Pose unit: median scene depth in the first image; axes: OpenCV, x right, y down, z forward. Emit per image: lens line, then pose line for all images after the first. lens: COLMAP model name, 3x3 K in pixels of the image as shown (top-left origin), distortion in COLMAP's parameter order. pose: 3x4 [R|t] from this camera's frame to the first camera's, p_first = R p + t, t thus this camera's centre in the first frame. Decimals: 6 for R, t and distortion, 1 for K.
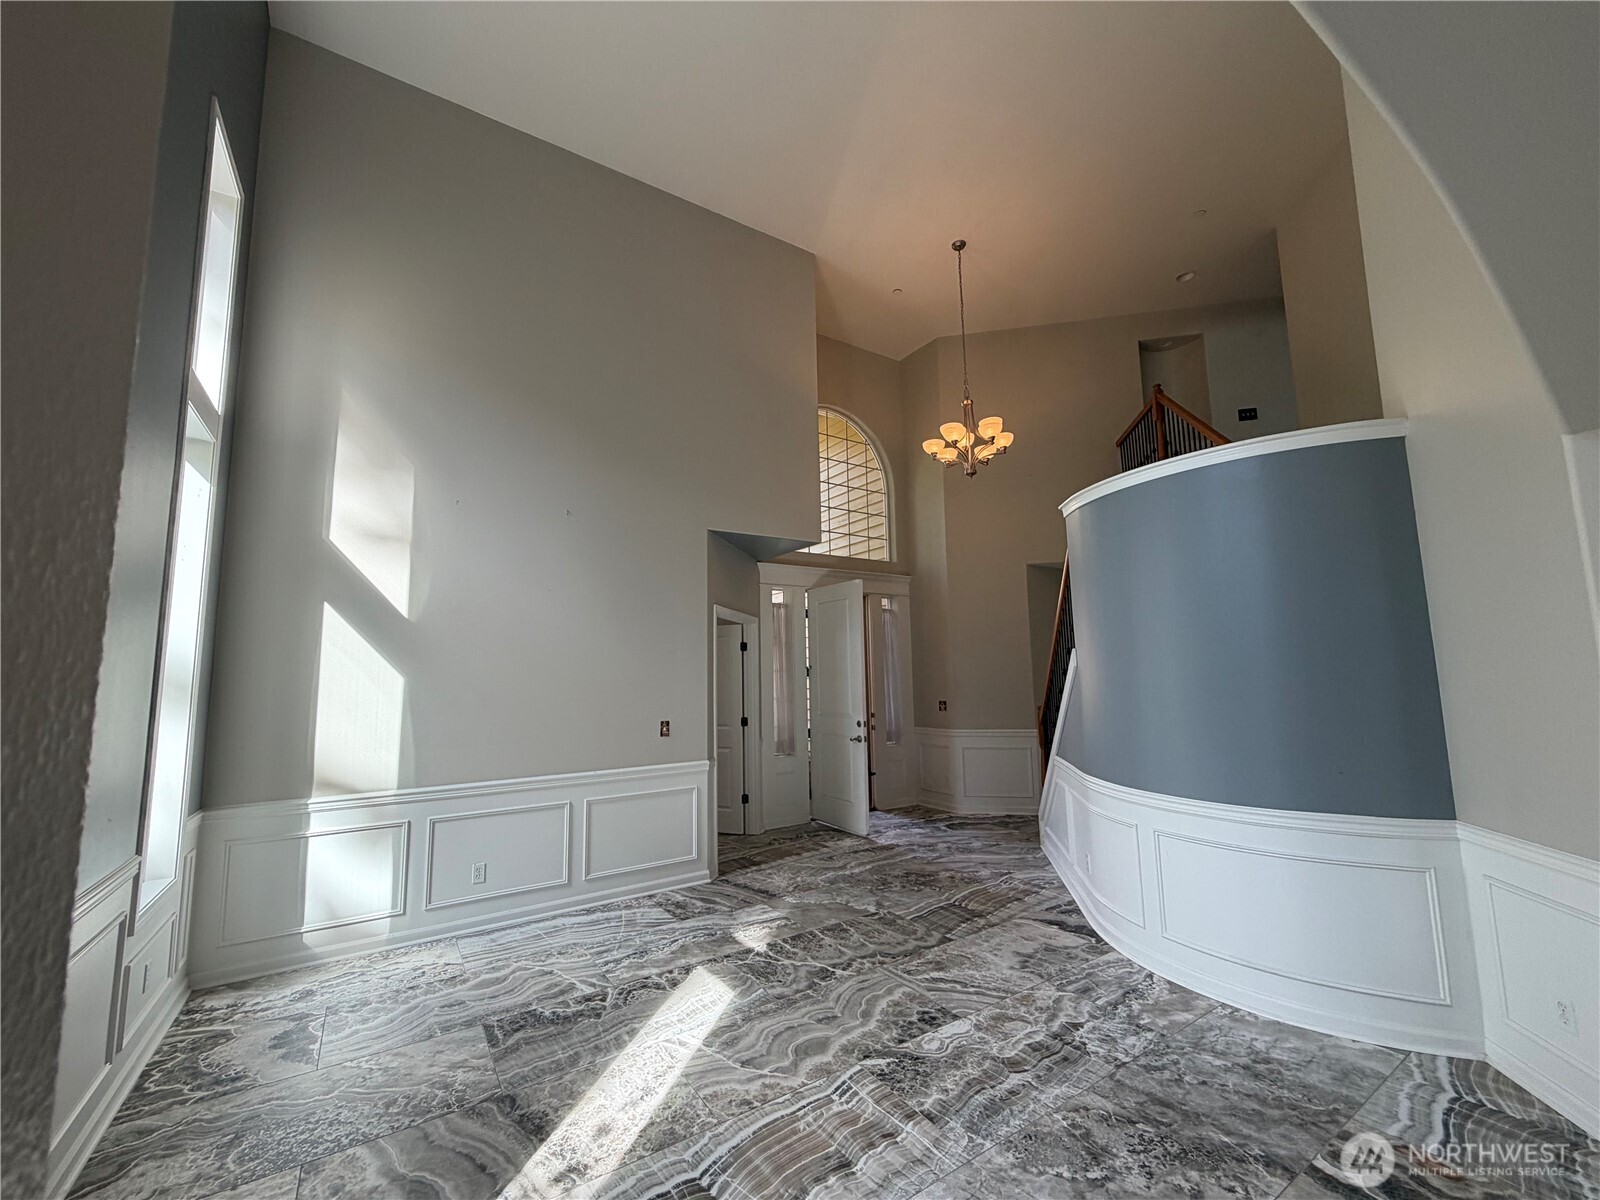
lens RADIAL K [[635.0, 0, 801.3], [0, 635.0, 605.8], [0, 0, 1]] dist [0.000473, 0.000444]
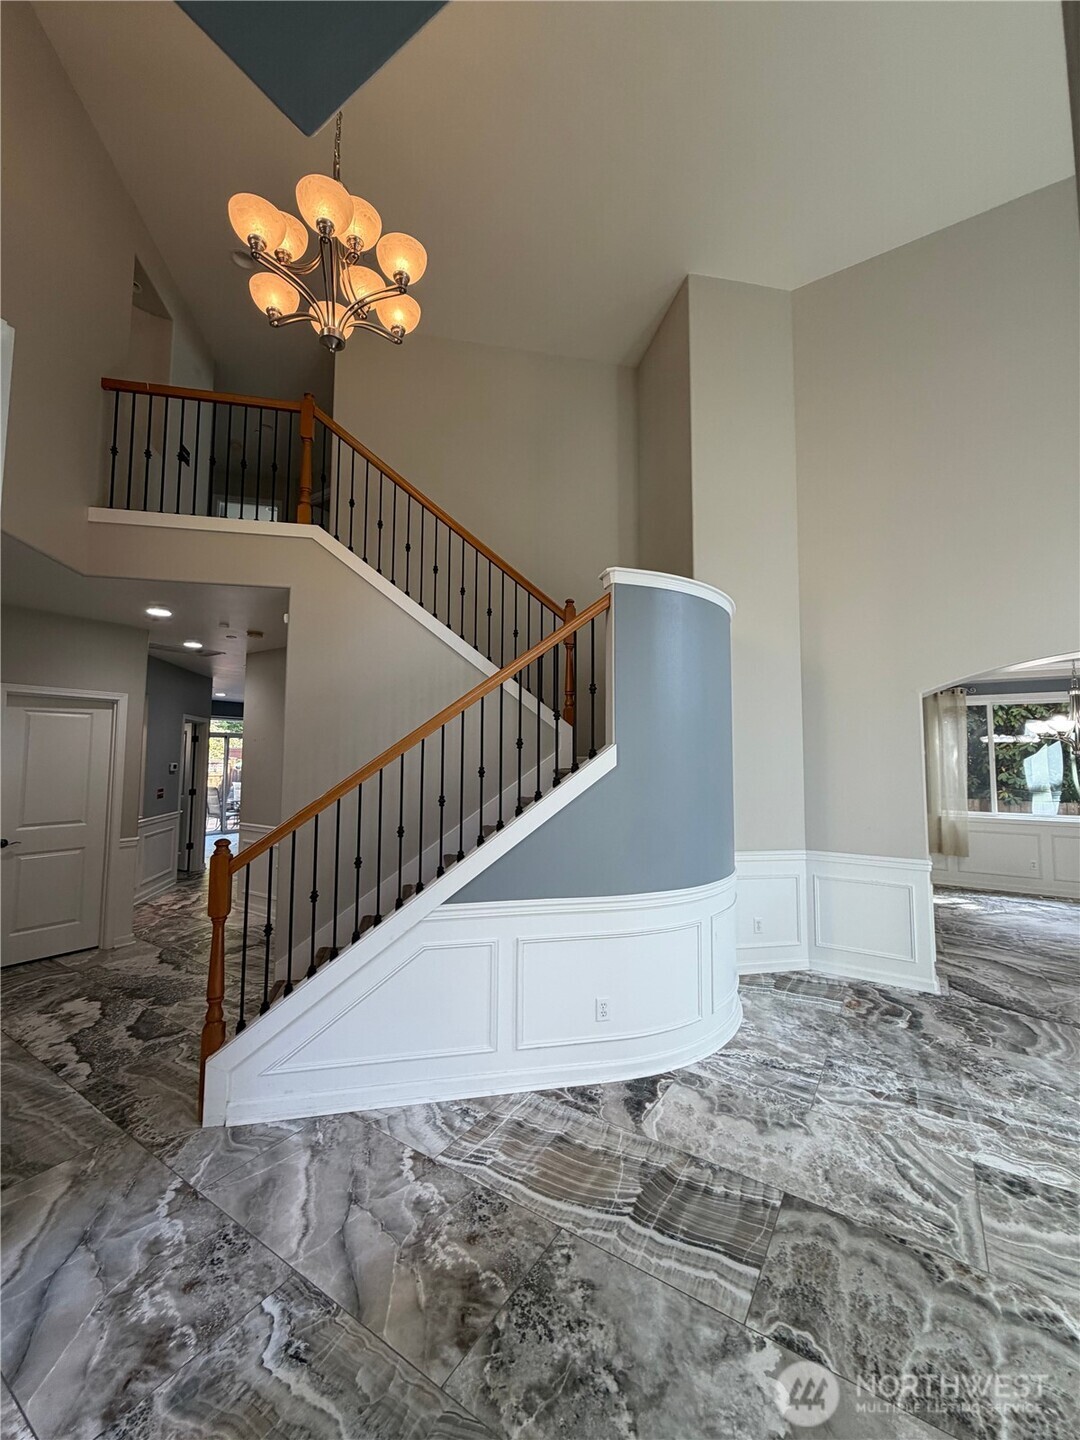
lens RADIAL K [[571.5, 0, 540.0], [0, 571.5, 720.0], [0, 0, 1]] dist [0.000473, 0.000444]
pose [[-0.392961, 0.074779, 0.916509, -0.247798], [-0.100125, 0.987282, -0.123484, 0.162571], [-0.914088, -0.140290, -0.380476, 1.645926]]
